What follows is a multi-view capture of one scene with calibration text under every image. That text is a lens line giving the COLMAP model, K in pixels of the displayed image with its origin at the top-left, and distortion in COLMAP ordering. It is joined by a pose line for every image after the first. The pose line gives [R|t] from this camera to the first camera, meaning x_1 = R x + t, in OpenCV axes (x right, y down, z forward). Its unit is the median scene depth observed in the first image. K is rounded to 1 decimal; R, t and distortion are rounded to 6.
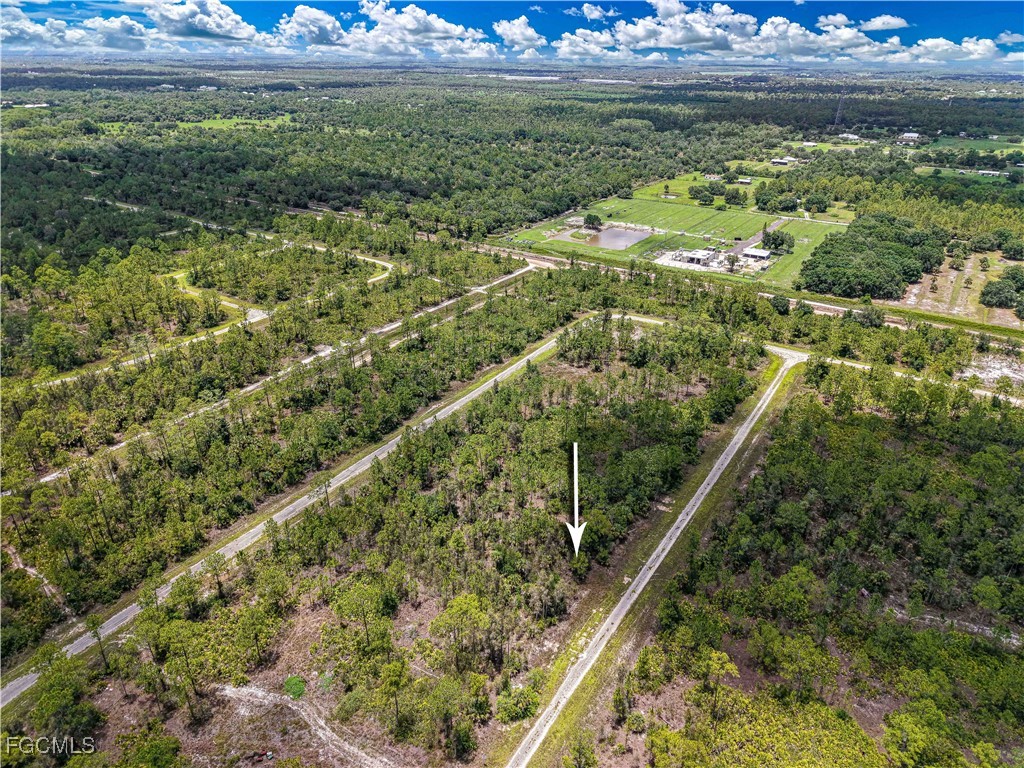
lens RADIAL K [[678.1, 0, 511.4], [0, 678.1, 380.2], [0, 0, 1]] dist [-0.000735, -0.002566]
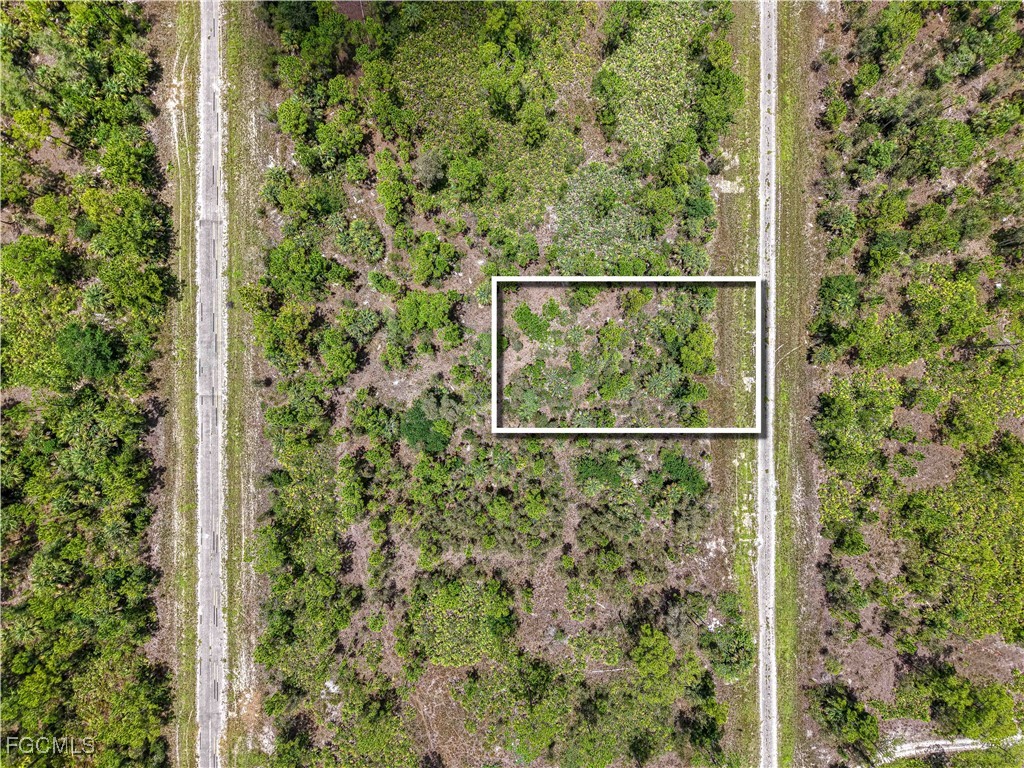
lens RADIAL K [[678.1, 0, 512.1], [0, 678.1, 384.7], [0, 0, 1]] dist [-0.000735, -0.002566]
pose [[0.843423, -0.536776, 0.022545, -0.053093], [0.200097, 0.352798, 0.914054, -0.403010], [-0.498596, -0.766423, 0.404966, 0.865919]]
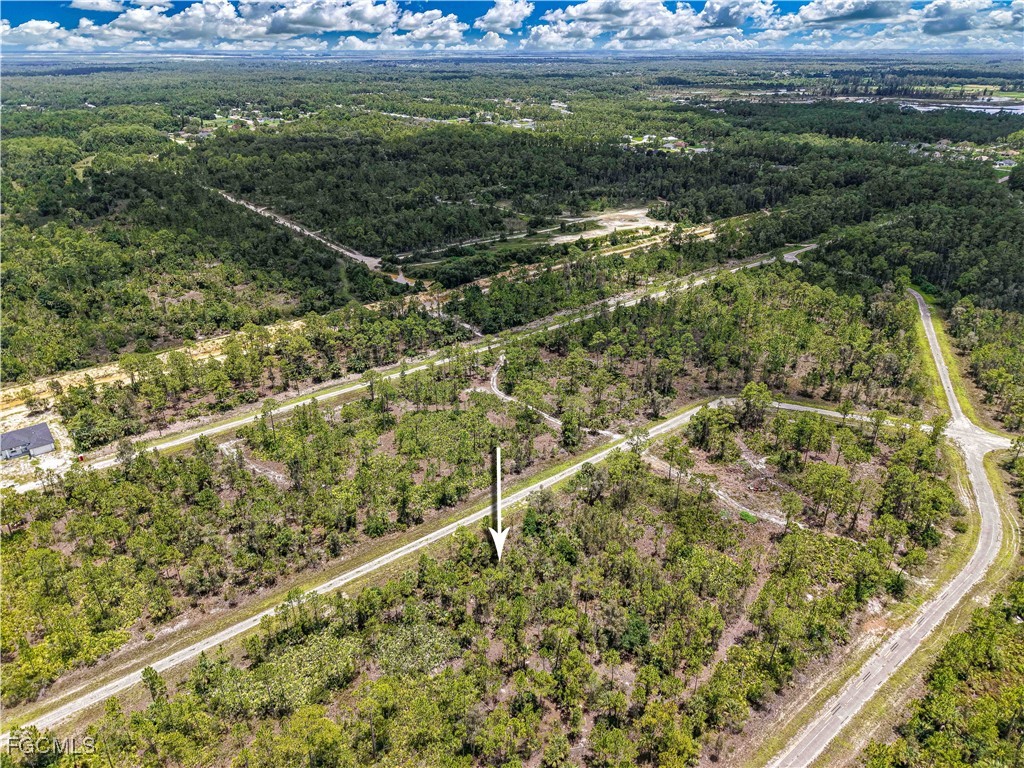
lens RADIAL K [[678.1, 0, 511.0], [0, 678.1, 383.8], [0, 0, 1]] dist [-0.000735, -0.002566]
pose [[-0.947357, -0.148777, 0.283515, -0.185847], [0.127428, 0.637142, 0.760140, -0.683022], [-0.293731, 0.756251, -0.584642, 1.471082]]
